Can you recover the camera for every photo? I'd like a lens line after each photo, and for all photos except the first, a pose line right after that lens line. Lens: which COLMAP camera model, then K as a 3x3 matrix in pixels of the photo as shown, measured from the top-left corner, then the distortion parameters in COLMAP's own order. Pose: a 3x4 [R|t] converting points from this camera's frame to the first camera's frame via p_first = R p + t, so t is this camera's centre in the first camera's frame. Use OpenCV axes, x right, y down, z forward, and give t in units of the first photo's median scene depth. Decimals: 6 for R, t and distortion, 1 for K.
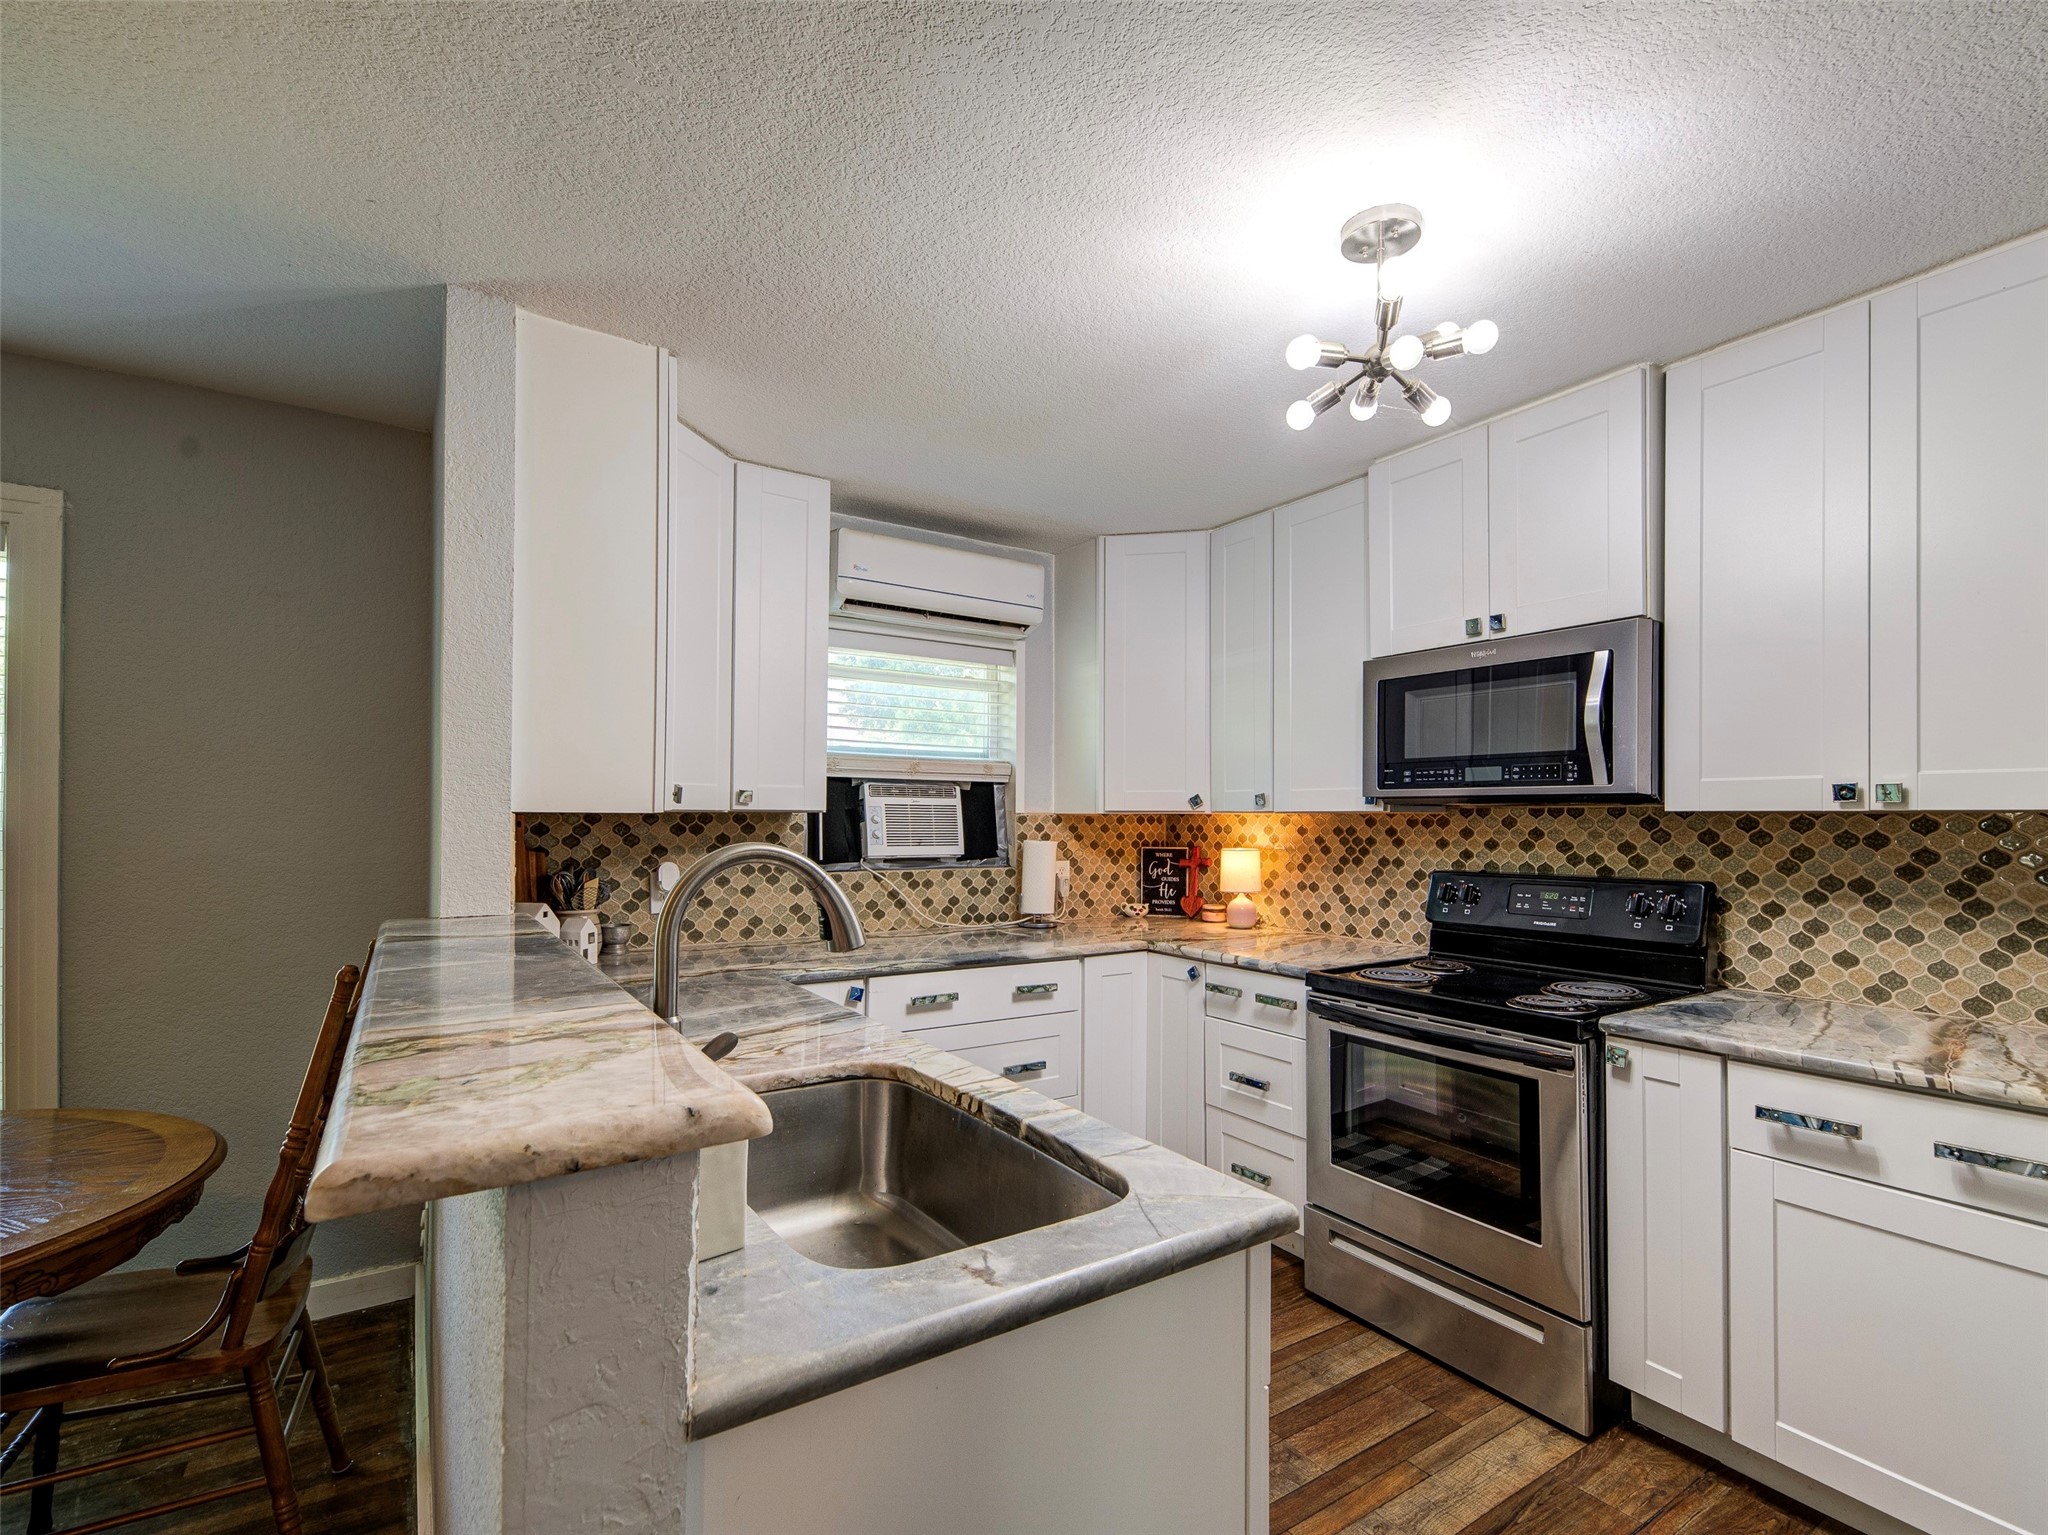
lens RADIAL K [[915.4, 0, 1042.2], [0, 915.4, 809.5], [0, 0, 1]] dist [0.008721, 0.000125]
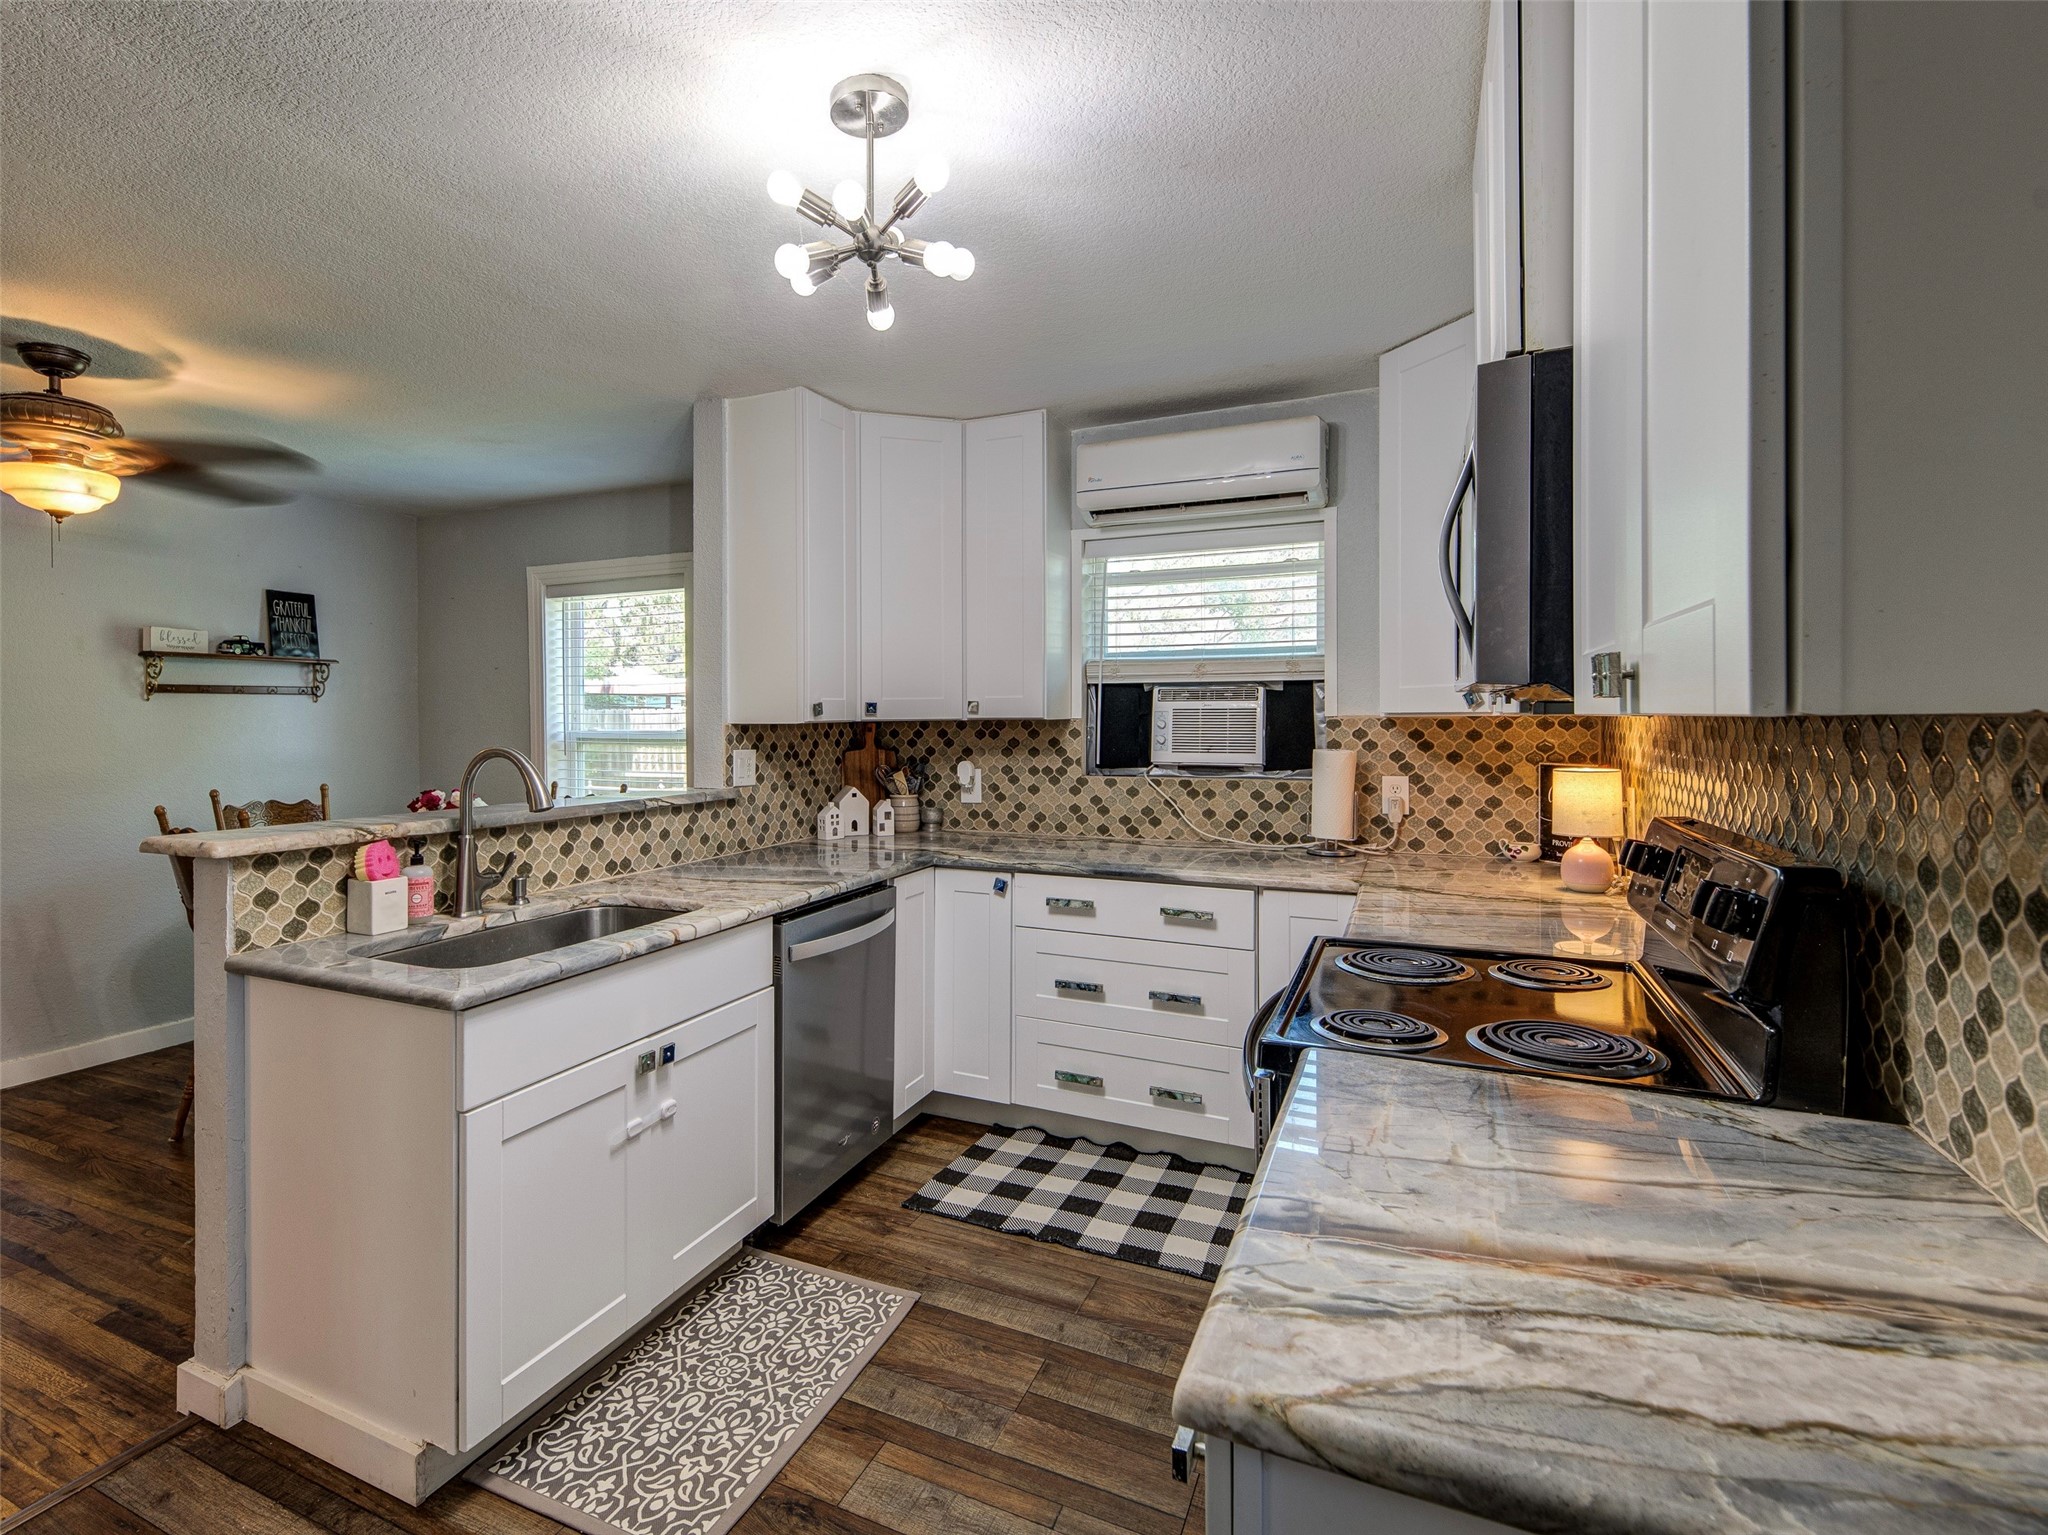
lens RADIAL K [[1039.3, 0, 995.9], [0, 1039.3, 714.2], [0, 0, 1]] dist [0.003607, -0.001067]
pose [[0.513678, -0.009253, -0.857933, 0.787937], [0.016777, 0.999859, -0.000738, -0.002830], [0.857819, -0.014015, 0.513761, 0.323743]]
